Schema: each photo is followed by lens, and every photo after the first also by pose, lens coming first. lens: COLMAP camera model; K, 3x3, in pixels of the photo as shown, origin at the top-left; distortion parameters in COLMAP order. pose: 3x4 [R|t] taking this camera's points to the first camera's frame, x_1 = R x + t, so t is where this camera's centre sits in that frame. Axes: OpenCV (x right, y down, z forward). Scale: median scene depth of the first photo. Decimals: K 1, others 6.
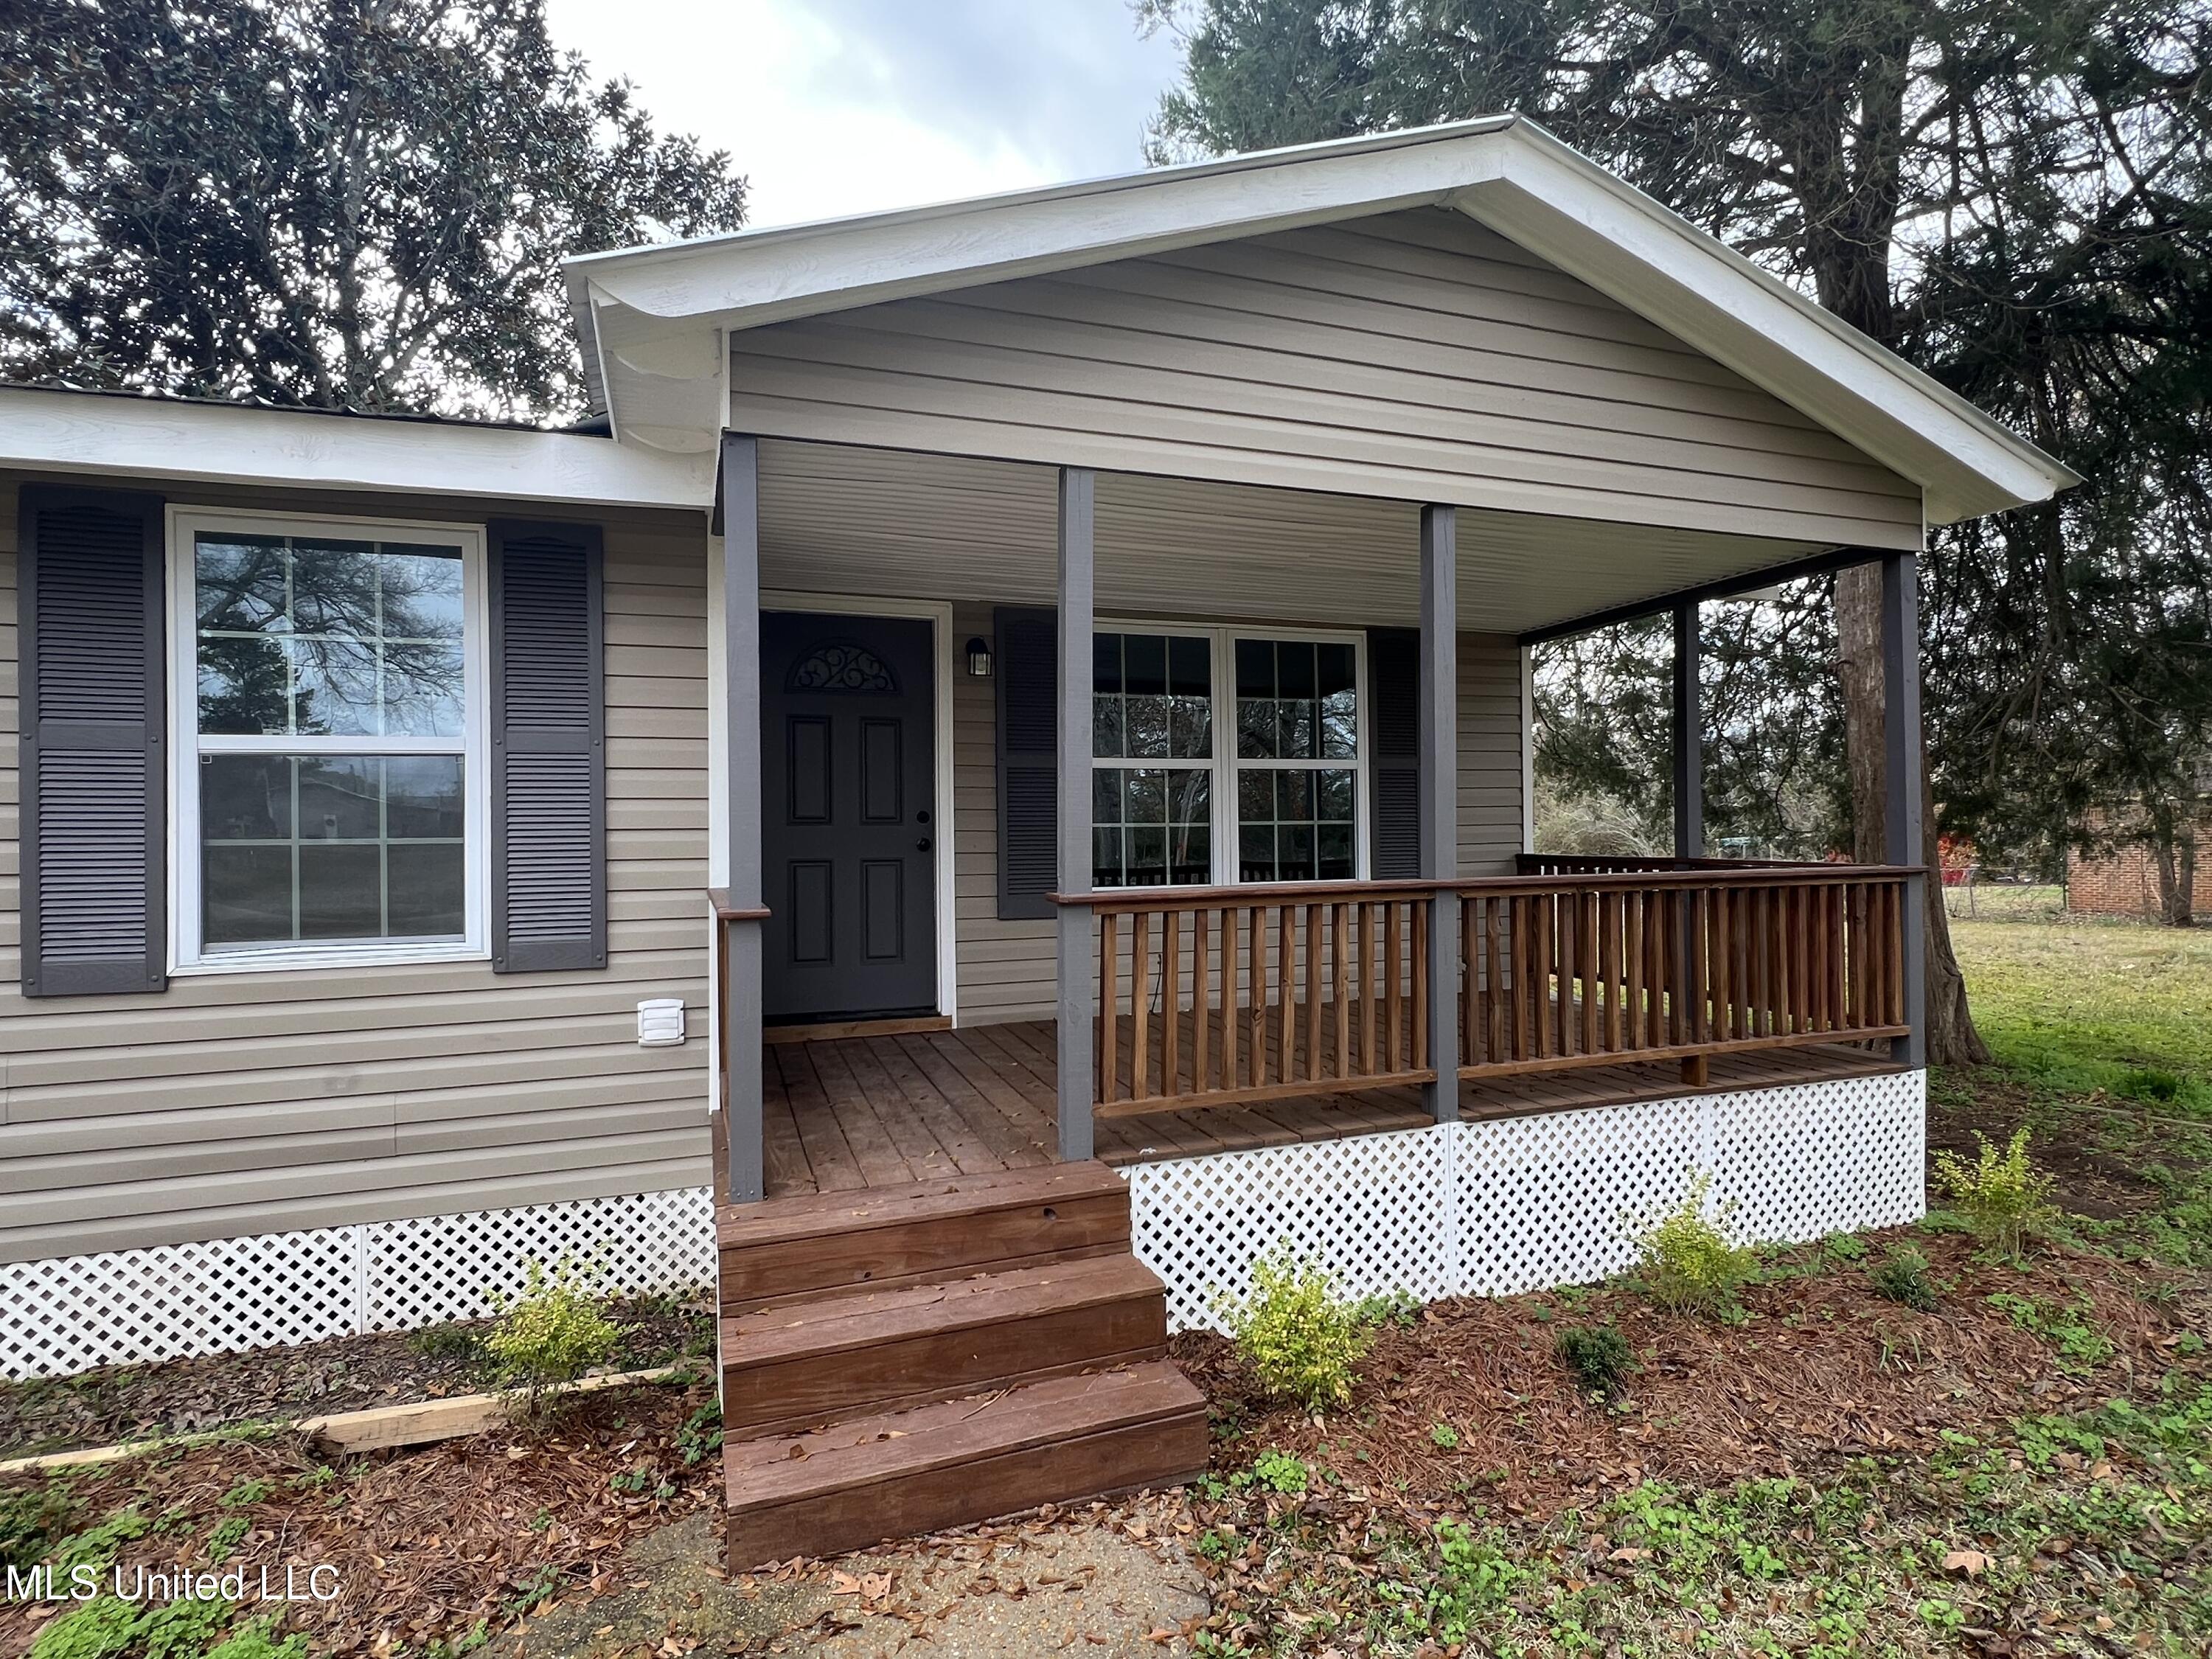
lens RADIAL K [[1156.1, 0, 1108.4], [0, 1156.1, 831.1], [0, 0, 1]] dist [-0.003127, -0.000583]
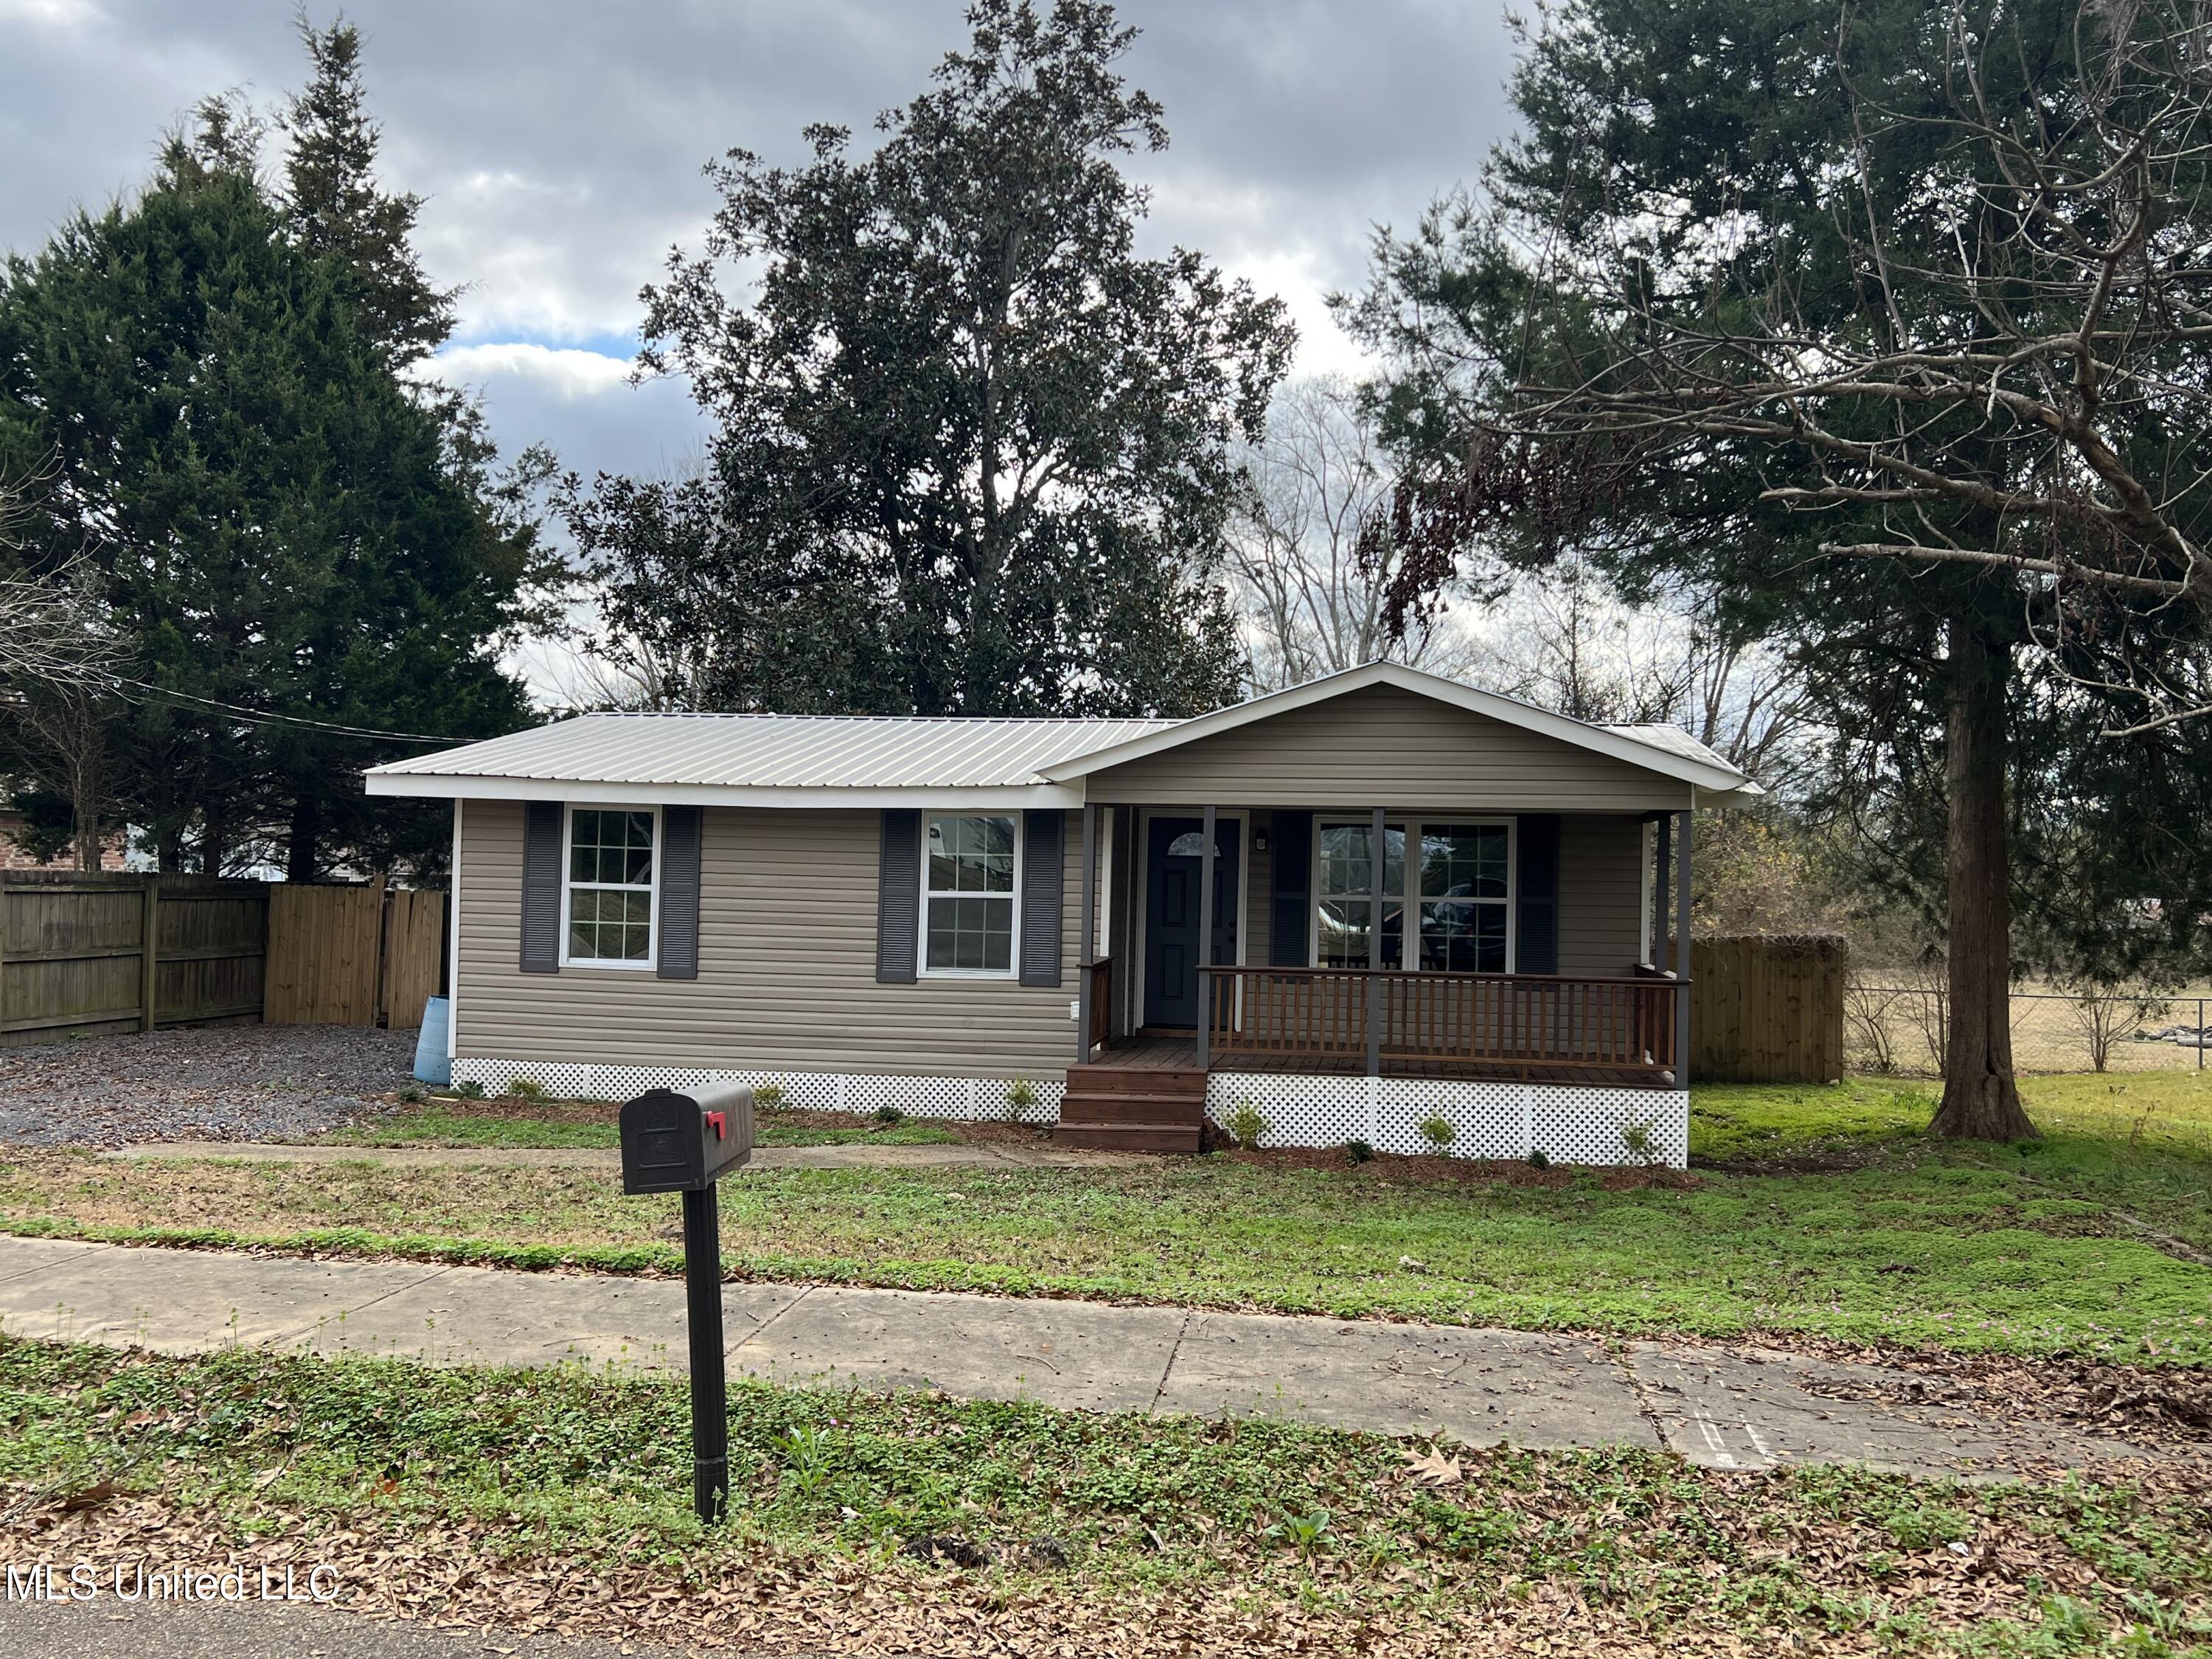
lens RADIAL K [[1802.9, 0, 1106.2], [0, 1802.9, 827.3], [0, 0, 1]] dist [0.006350, 0.000273]
pose [[0.870684, 0.018574, -0.491492, 1.557443], [-0.030210, 0.999419, -0.015749, -0.165739], [0.490914, 0.028560, 0.870740, -2.341981]]
